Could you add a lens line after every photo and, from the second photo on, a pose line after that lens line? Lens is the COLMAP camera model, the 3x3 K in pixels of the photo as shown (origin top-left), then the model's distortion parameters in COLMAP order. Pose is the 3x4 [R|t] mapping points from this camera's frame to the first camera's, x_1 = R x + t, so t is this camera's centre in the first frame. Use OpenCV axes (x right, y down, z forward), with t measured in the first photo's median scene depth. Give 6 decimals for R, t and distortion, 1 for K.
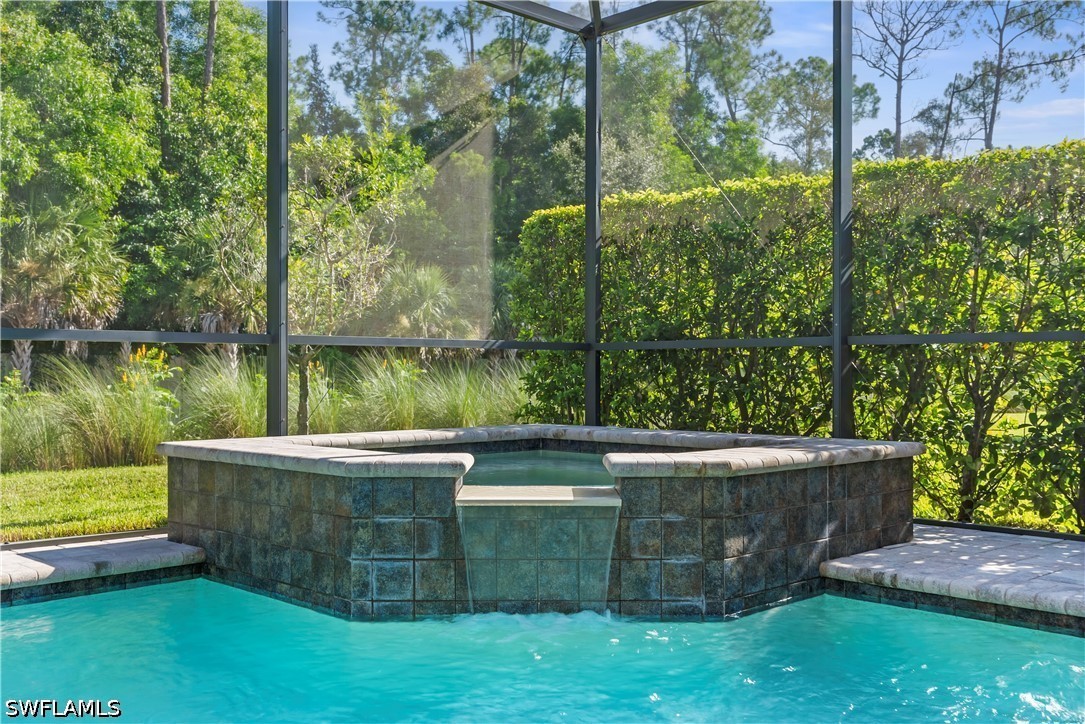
lens RADIAL K [[1094.4, 0, 542.5], [0, 1094.4, 362.0], [0, 0, 1]] dist [0.005657, 0.011090]
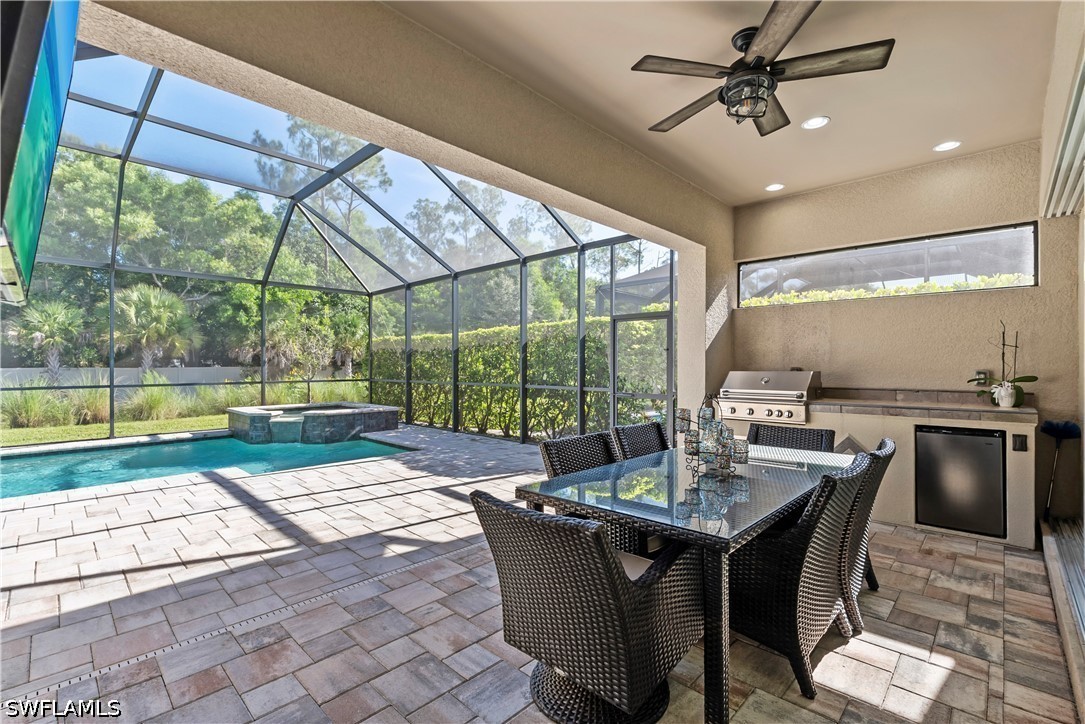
lens RADIAL K [[482.4, 0, 542.5], [0, 482.4, 362.0], [0, 0, 1]] dist [-0.000475, 0.000189]
pose [[0.999798, 0.000276, 0.020094, 0.929137], [-0.000388, 0.999985, 0.005543, -0.127564], [-0.020092, -0.005550, 0.999783, -1.016966]]
